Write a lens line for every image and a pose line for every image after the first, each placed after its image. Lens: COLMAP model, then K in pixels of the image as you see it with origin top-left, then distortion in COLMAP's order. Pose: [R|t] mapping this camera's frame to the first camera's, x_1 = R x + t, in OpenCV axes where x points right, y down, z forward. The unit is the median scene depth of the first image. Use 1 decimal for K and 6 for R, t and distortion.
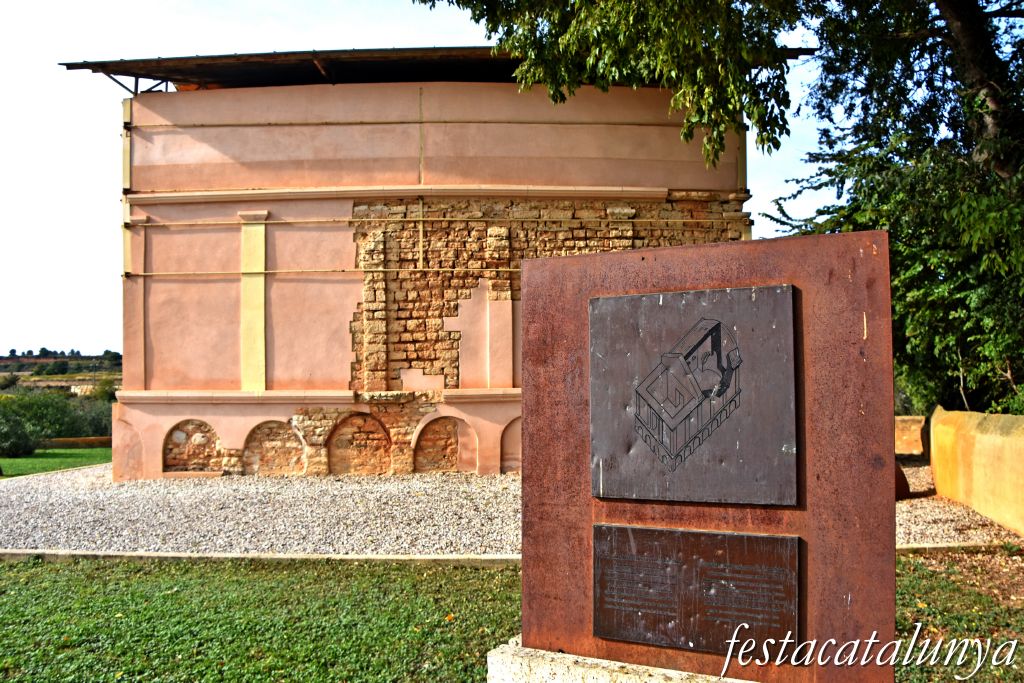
lens RADIAL K [[803.8, 0, 512.0], [0, 803.8, 341.5], [0, 0, 1]] dist [-0.123961, 0.004092]
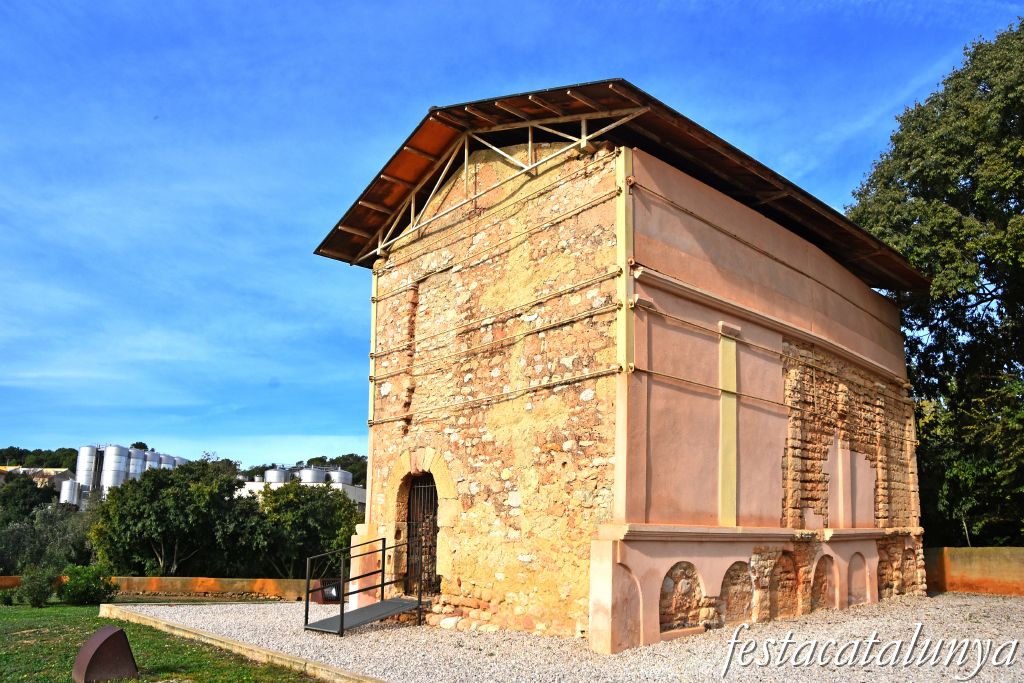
lens RADIAL K [[803.8, 0, 512.0], [0, 803.8, 341.5], [0, 0, 1]] dist [-0.123961, 0.004092]
pose [[0.719116, 0.188888, 0.668725, -1.107214], [-0.058427, 0.975375, -0.212675, 0.062320], [-0.692429, 0.113867, 0.712444, 0.524275]]
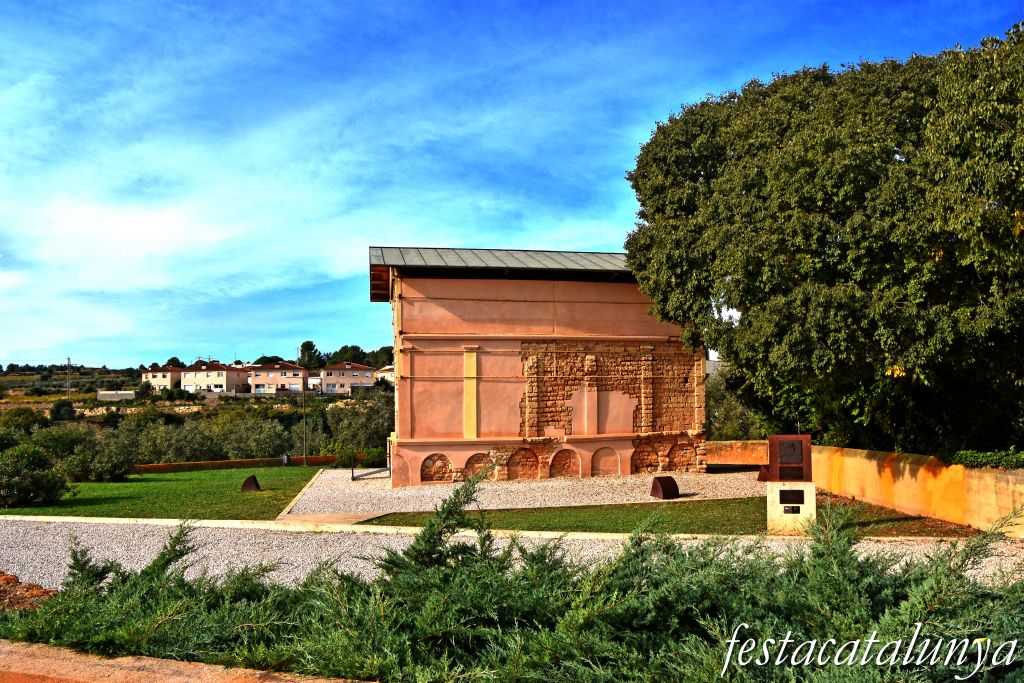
lens RADIAL K [[803.8, 0, 512.0], [0, 803.8, 341.5], [0, 0, 1]] dist [-0.123961, 0.004092]
pose [[0.976279, 0.013523, 0.216095, -0.652308], [-0.008666, 0.999688, -0.023408, -0.128686], [-0.216344, 0.020980, 0.976092, -0.941764]]
